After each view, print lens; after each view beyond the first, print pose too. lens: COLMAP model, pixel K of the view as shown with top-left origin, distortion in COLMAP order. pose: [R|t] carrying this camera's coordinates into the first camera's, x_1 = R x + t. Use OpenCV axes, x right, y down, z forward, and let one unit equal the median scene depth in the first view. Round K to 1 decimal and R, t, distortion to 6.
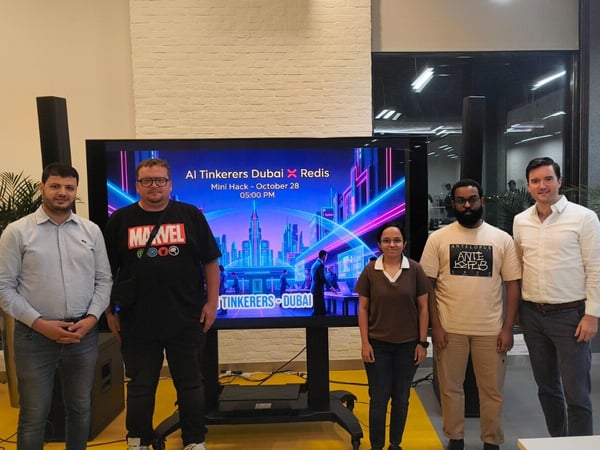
lens RADIAL K [[543.6, 0, 339.2], [0, 543.6, 220.9], [0, 0, 1]] dist [0.055185, -0.071902]
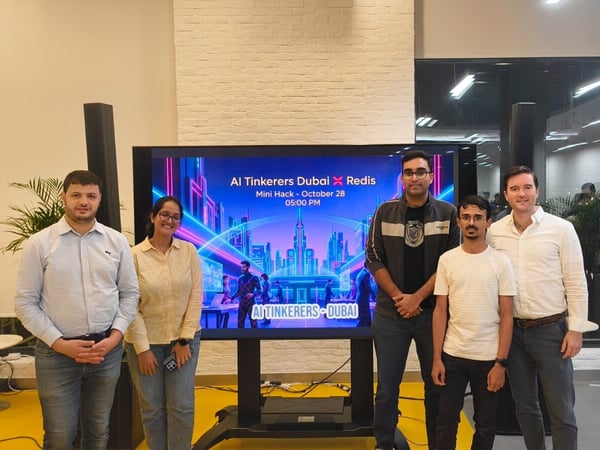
lens RADIAL K [[543.6, 0, 348.6], [0, 543.6, 214.0], [0, 0, 1]] dist [0.055185, -0.071902]
pose [[0.999418, 0.005890, -0.033614, -0.032456], [-0.006766, 0.999639, -0.026004, -0.001693], [0.033449, 0.026217, 0.999097, 0.020483]]
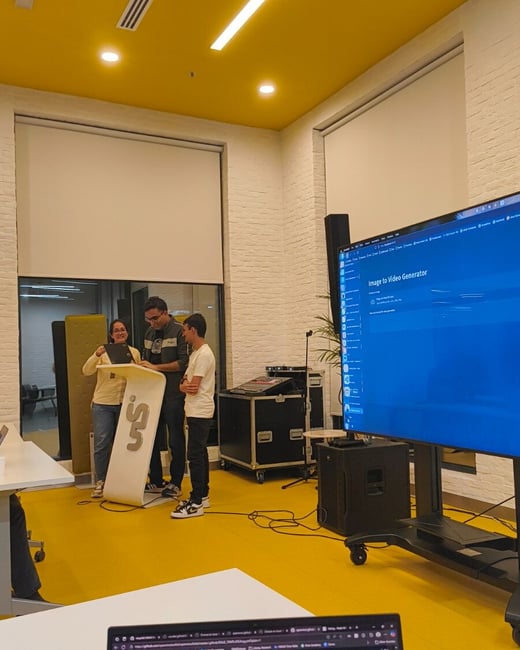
lens RADIAL K [[630.0, 0, 269.6], [0, 630.0, 344.7], [0, 0, 1]] dist [0.036344, 0.000000]
pose [[0.419380, -0.016143, -0.907667, 0.560928], [-0.029203, 0.999085, -0.031261, 0.077580], [0.907341, 0.039617, 0.418524, 0.345219]]
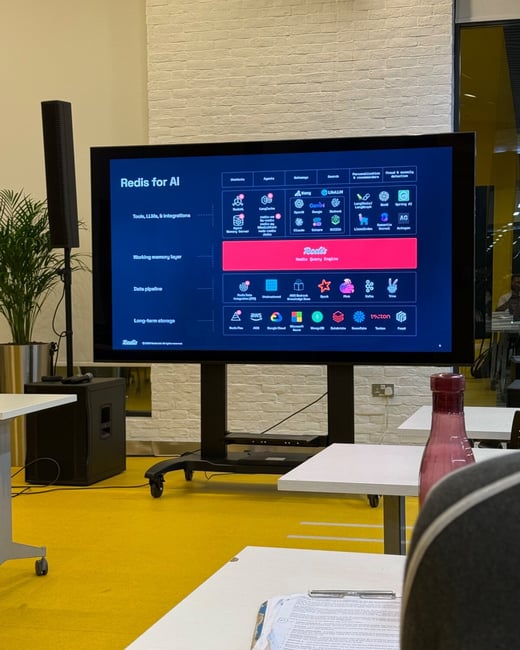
lens RADIAL K [[1104.3, 0, 263.3], [0, 1104.3, 326.0], [0, 0, 1]] dist [0.133568, 0.000000]
pose [[0.961038, 0.019194, -0.275750, 0.304729], [-0.024459, 0.999578, -0.015667, 0.158531], [0.275333, 0.021801, 0.961102, -0.637602]]
